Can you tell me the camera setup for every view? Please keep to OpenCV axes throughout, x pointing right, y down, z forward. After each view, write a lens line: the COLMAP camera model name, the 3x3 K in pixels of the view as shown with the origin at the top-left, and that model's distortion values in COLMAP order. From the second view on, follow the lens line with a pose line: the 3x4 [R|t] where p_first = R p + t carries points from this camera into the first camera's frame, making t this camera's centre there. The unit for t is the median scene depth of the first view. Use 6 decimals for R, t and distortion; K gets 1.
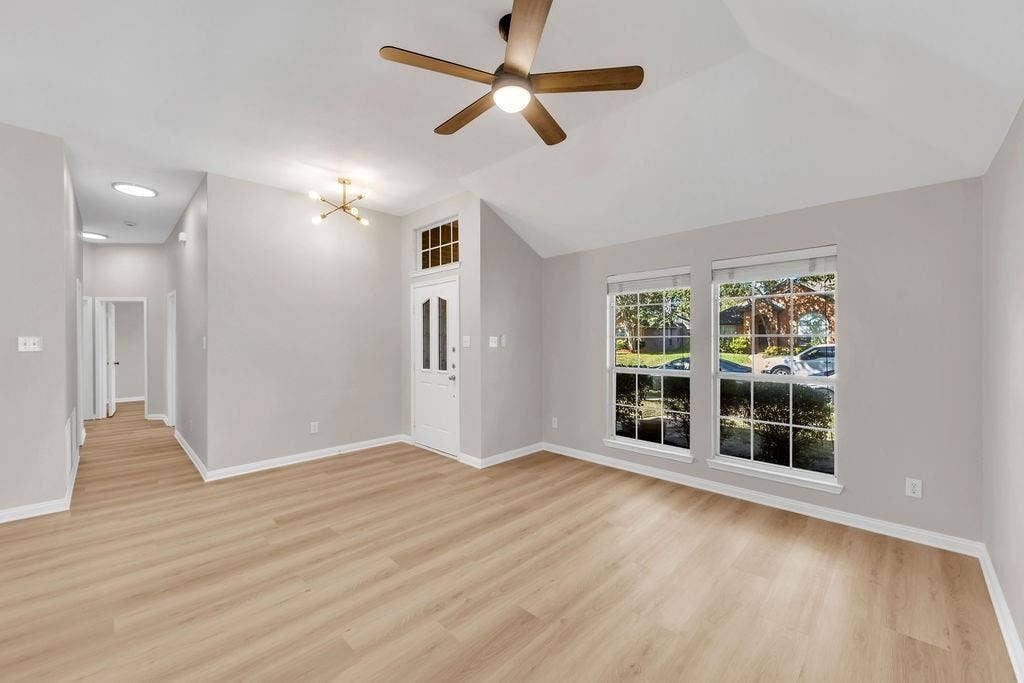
lens RADIAL K [[411.2, 0, 512.0], [0, 411.2, 342.5], [0, 0, 1]] dist [-0.006868, -0.000990]
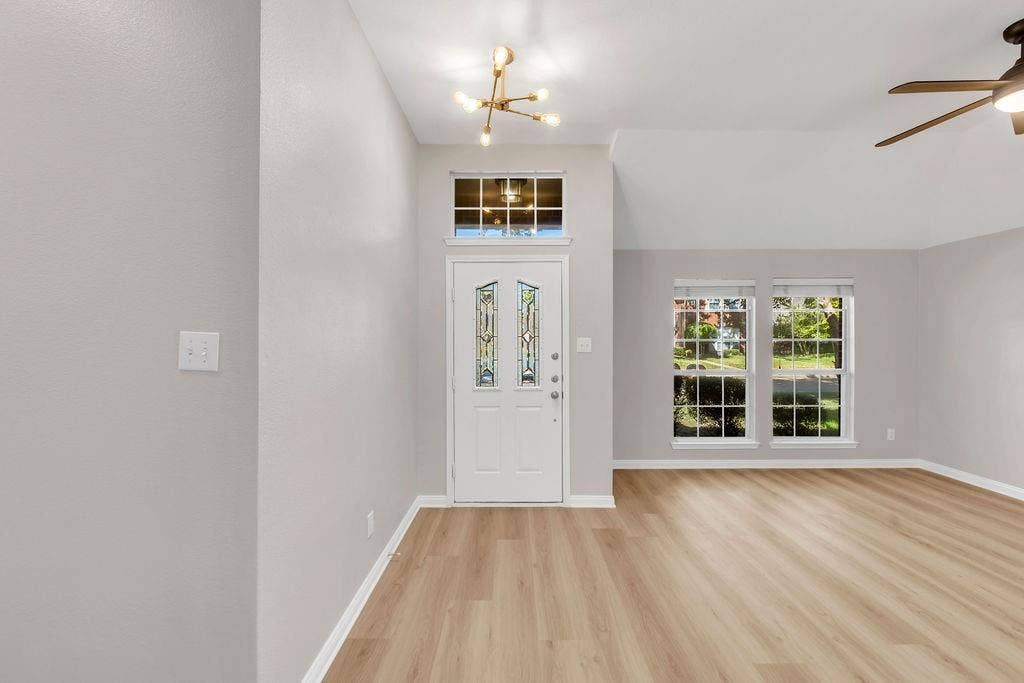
lens RADIAL K [[411.2, 0, 492.5], [0, 411.2, 344.7], [0, 0, 1]] dist [-0.006868, -0.000990]
pose [[0.703074, -0.002710, 0.711111, -0.851566], [0.004880, 0.999988, -0.001013, -0.003599], [-0.711100, 0.004182, 0.703079, 0.654352]]
